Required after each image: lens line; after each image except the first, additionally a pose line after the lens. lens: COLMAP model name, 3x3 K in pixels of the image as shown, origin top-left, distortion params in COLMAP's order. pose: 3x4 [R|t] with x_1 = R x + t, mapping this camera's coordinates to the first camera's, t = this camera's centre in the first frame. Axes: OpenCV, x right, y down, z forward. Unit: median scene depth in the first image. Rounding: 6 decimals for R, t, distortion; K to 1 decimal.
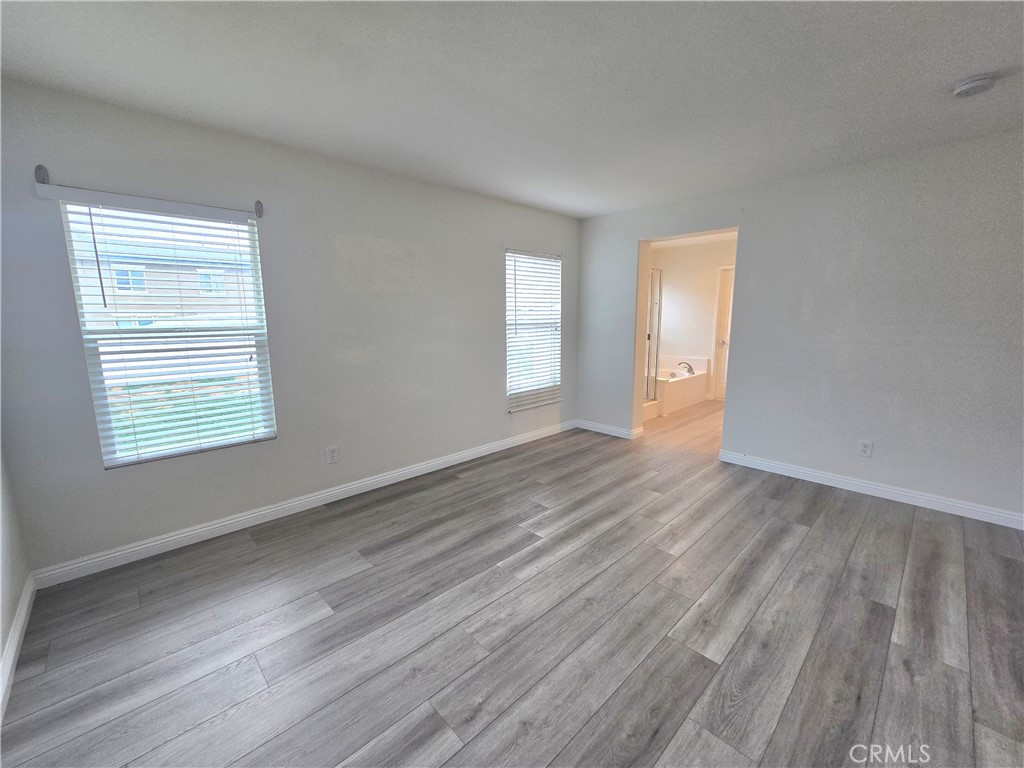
lens RADIAL K [[417.6, 0, 513.3], [0, 417.6, 383.5], [0, 0, 1]] dist [-0.000617, 0.000089]
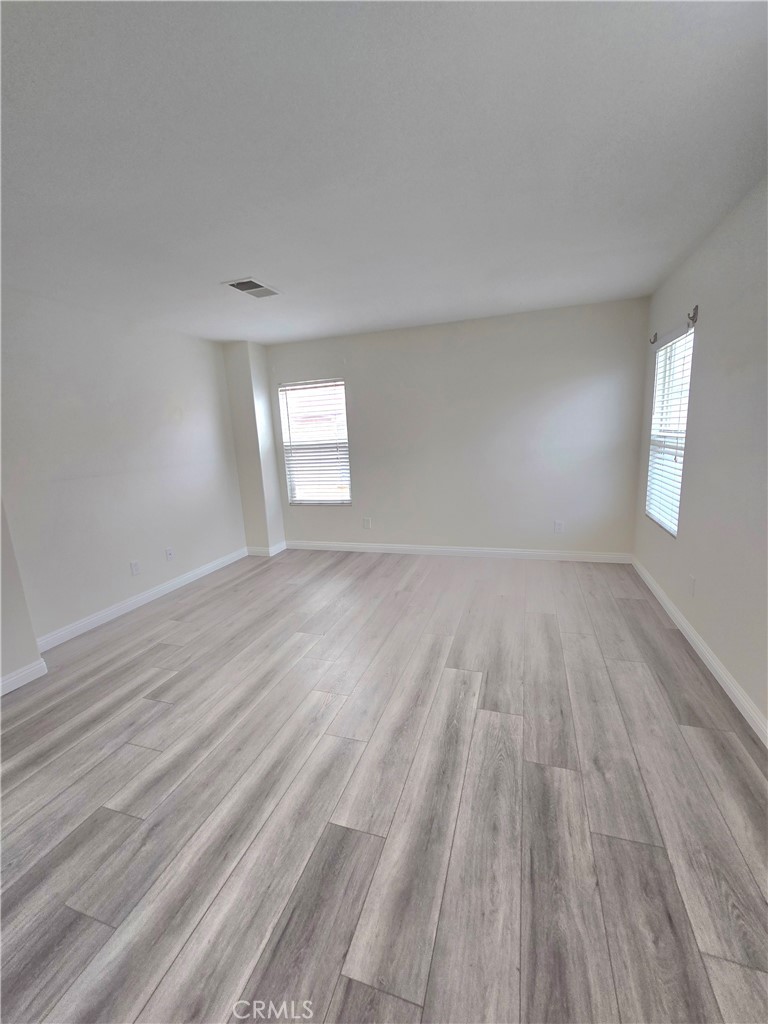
lens RADIAL K [[417.6, 0, 387.0], [0, 417.6, 517.0], [0, 0, 1]] dist [-0.000617, 0.000089]
pose [[-0.879483, 0.145724, -0.453073, 0.554317], [-0.022348, 0.938277, 0.345162, -0.276314], [0.475406, 0.313690, -0.821942, 1.561825]]
